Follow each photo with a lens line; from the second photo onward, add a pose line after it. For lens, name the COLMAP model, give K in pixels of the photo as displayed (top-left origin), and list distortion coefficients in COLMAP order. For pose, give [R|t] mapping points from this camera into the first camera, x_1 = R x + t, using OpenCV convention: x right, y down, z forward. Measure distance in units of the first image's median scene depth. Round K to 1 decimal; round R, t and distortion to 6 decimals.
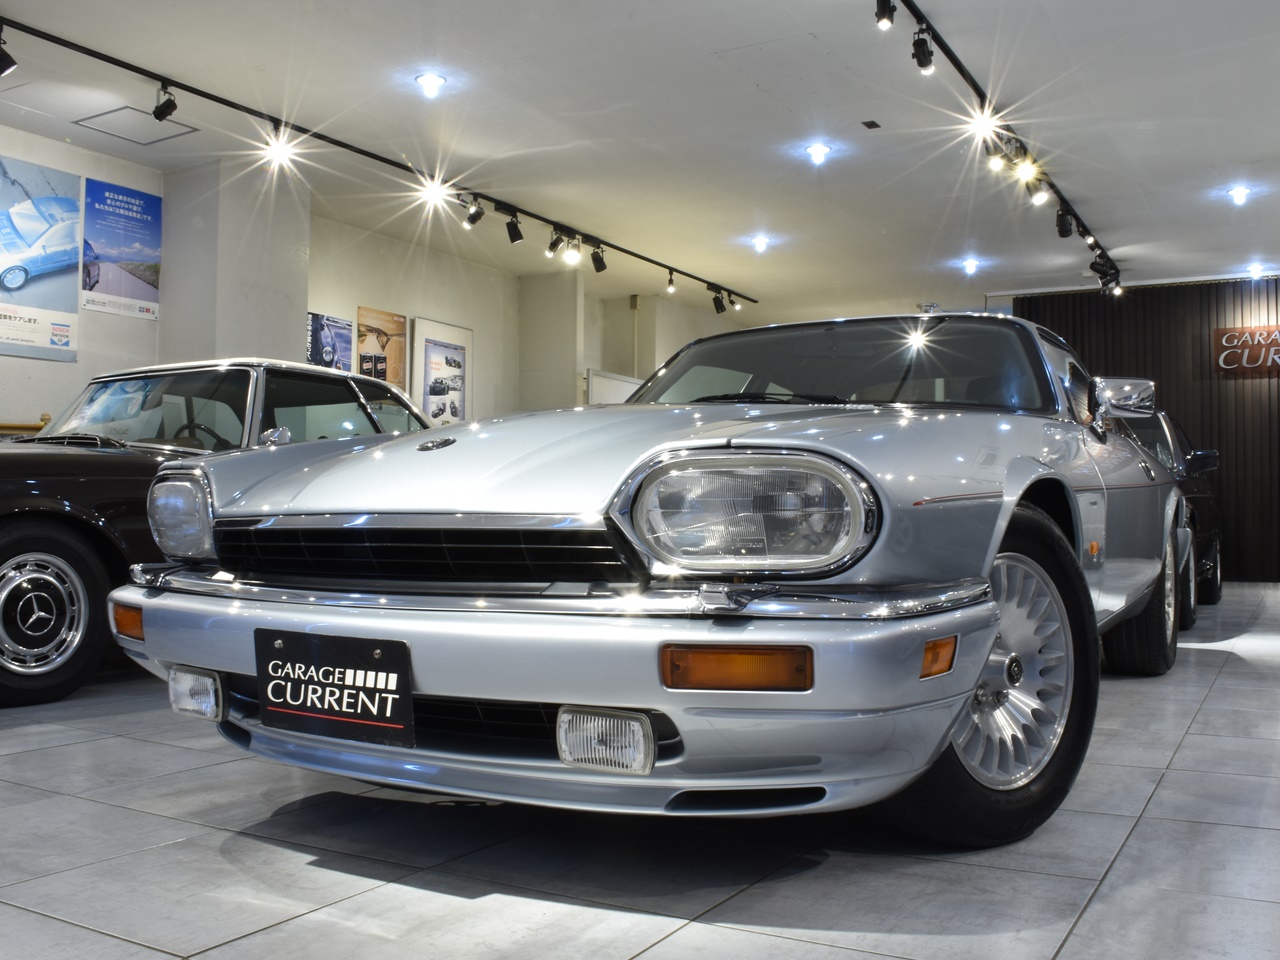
lens RADIAL K [[1172.5, 0, 640.0], [0, 1172.5, 480.0], [0, 0, 1]] dist [-0.032439, -0.002115]
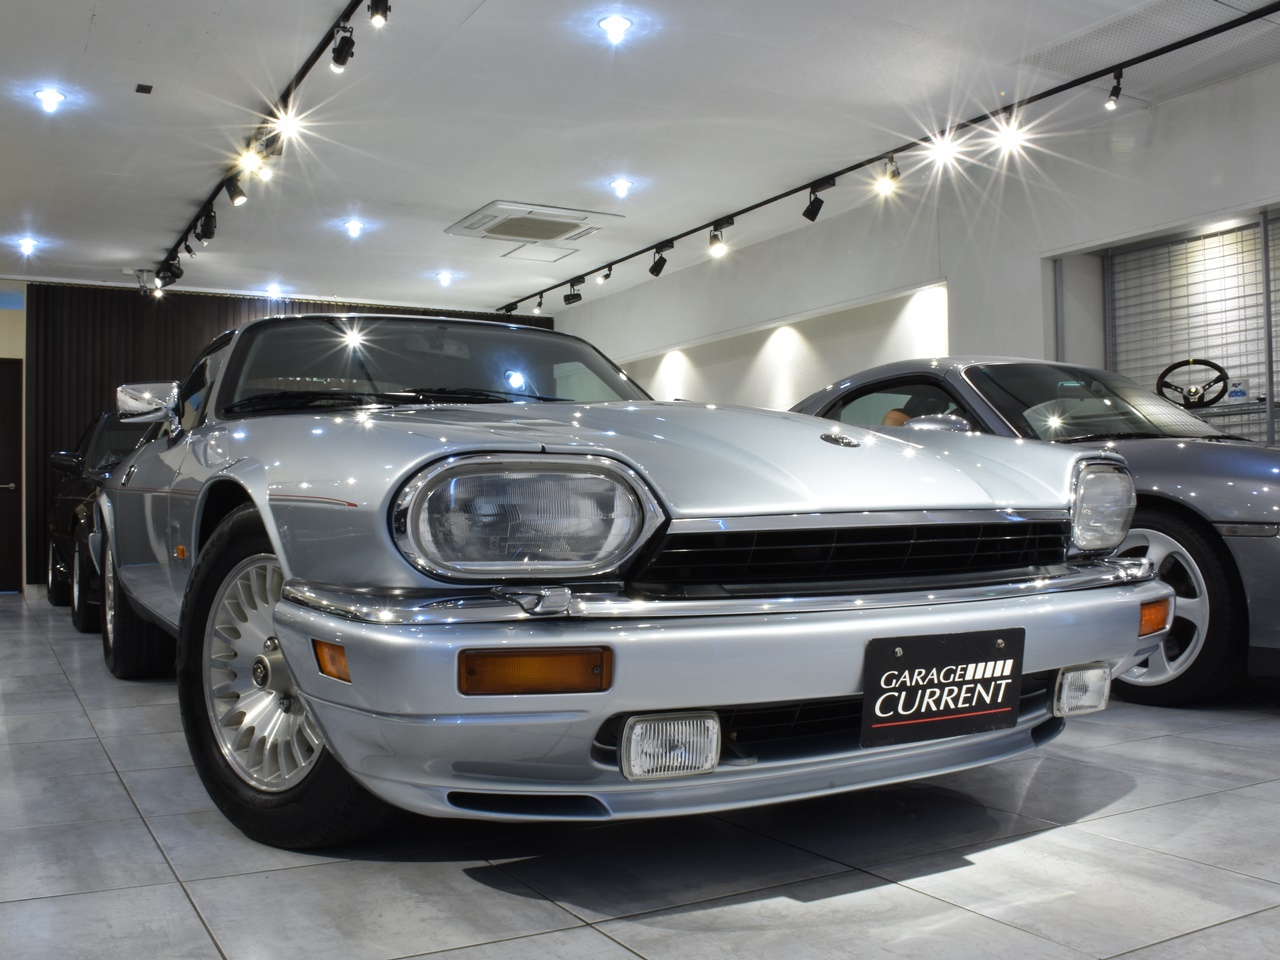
lens RADIAL K [[1214.5, 0, 640.0], [0, 1214.5, 480.0], [0, 0, 1]] dist [-0.130281, 0.014186]
pose [[0.506549, 0.014053, 0.862097, -1.263551], [-0.008859, 0.999899, -0.011094, 0.017664], [-0.862166, -0.002018, 0.506623, 0.713424]]
